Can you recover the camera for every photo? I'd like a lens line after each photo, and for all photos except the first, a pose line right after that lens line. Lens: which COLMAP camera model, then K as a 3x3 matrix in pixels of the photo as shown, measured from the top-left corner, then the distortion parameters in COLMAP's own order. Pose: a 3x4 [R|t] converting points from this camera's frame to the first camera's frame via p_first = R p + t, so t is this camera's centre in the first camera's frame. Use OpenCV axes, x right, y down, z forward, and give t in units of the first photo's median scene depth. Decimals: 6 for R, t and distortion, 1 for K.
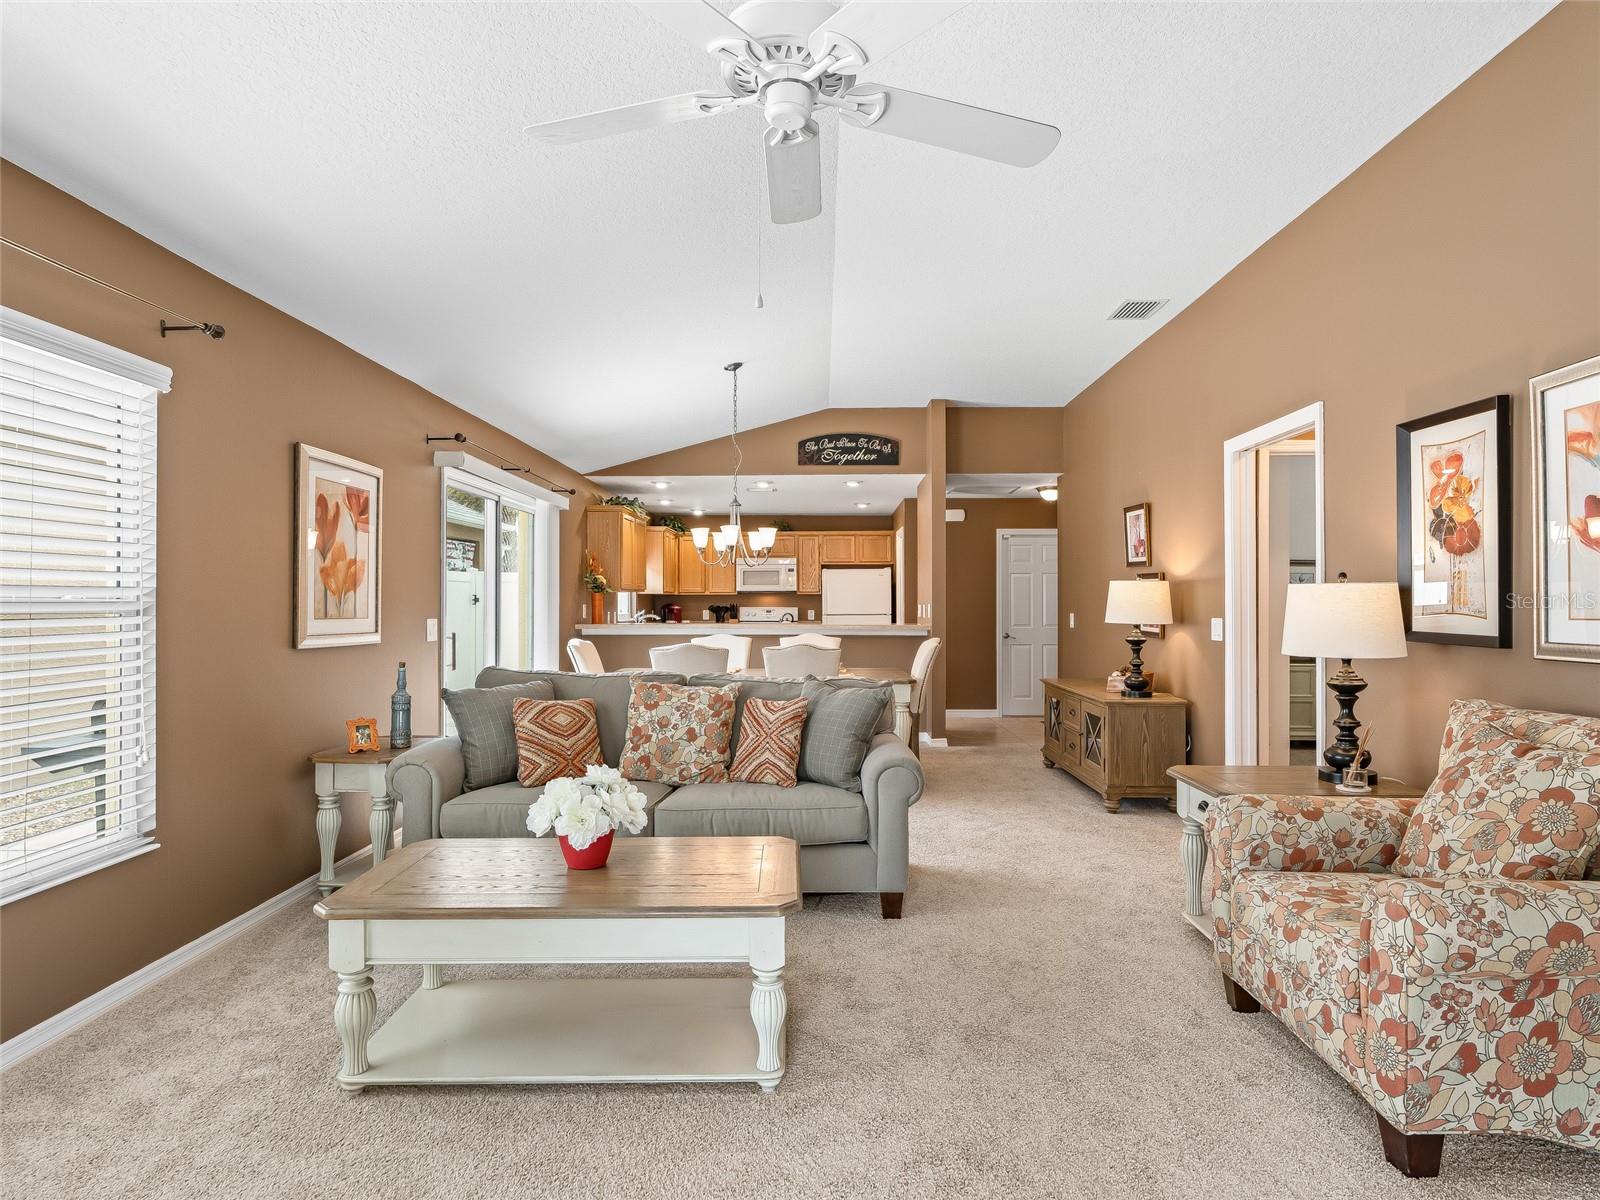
lens RADIAL K [[891.0, 0, 797.4], [0, 891.0, 601.7], [0, 0, 1]] dist [-0.014041, 0.006969]
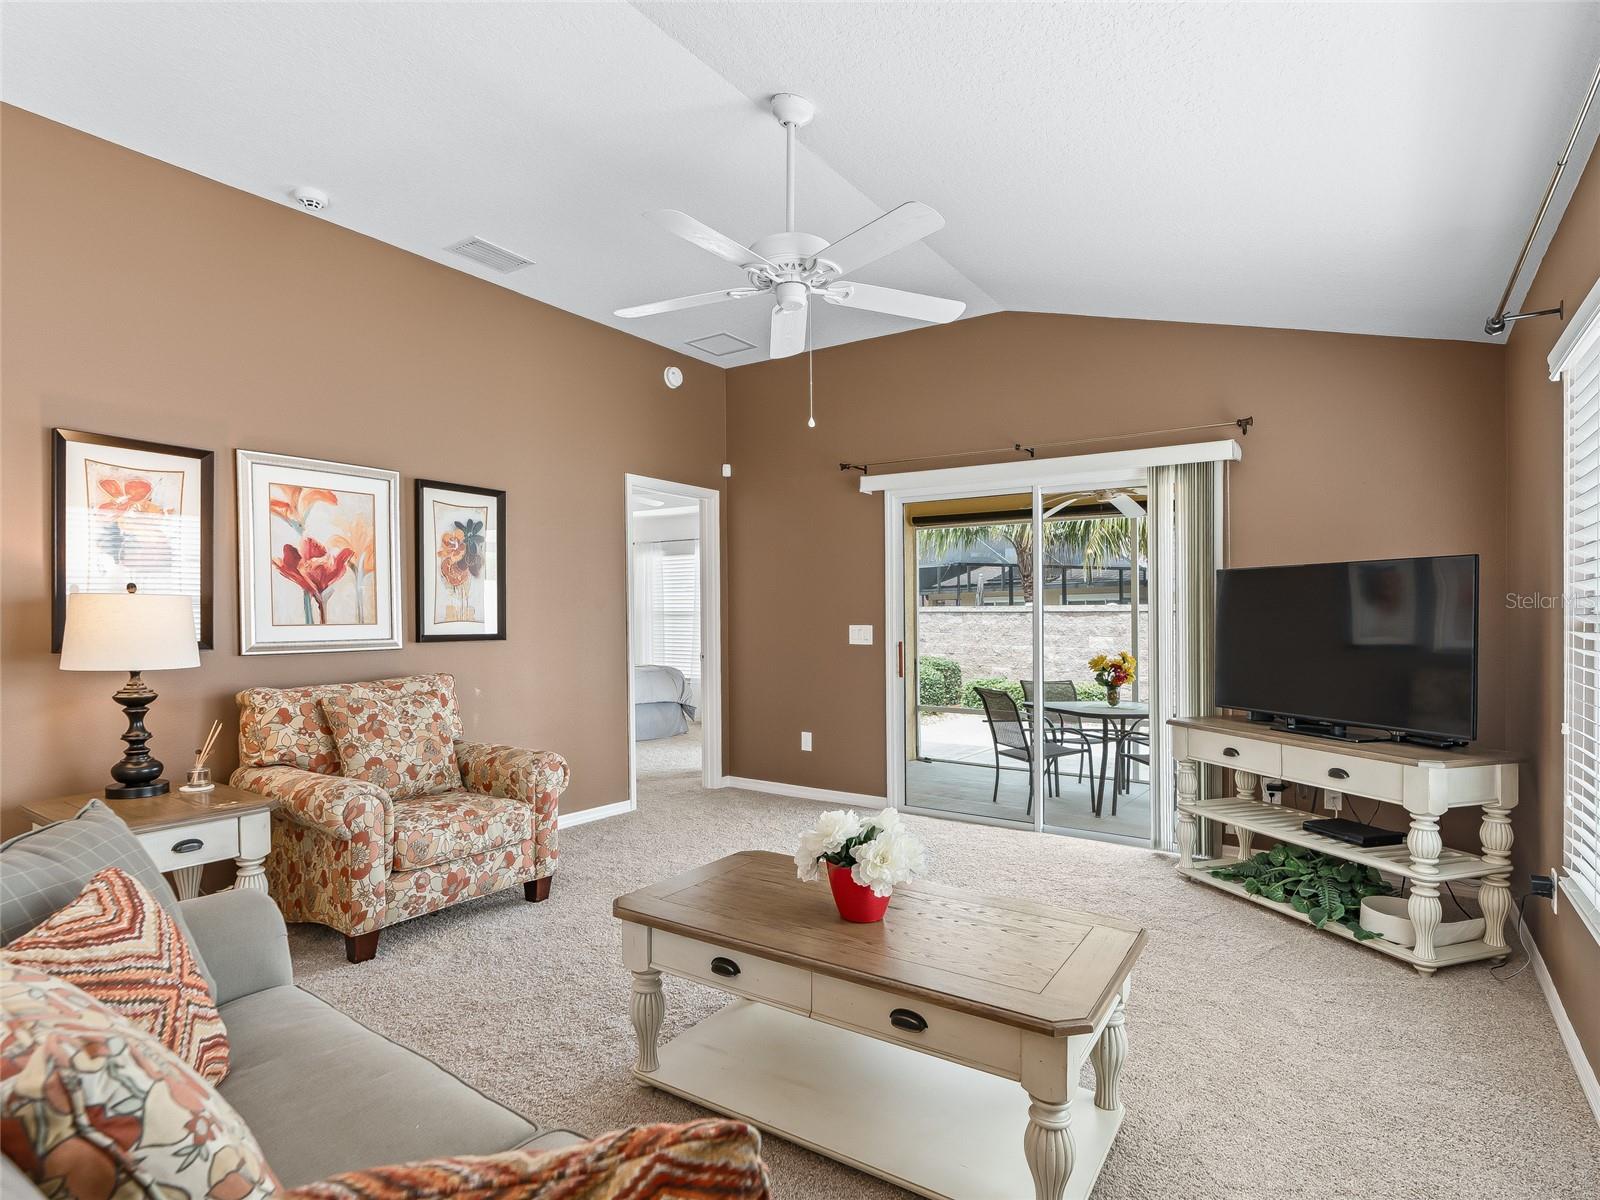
lens RADIAL K [[819.5, 0, 803.2], [0, 819.5, 613.4], [0, 0, 1]] dist [-0.011514, 0.003311]
pose [[-0.833645, 0.000415, 0.552300, -0.407924], [-0.002127, 0.999990, -0.003963, 0.001828], [-0.552296, -0.004478, -0.833636, 1.097963]]
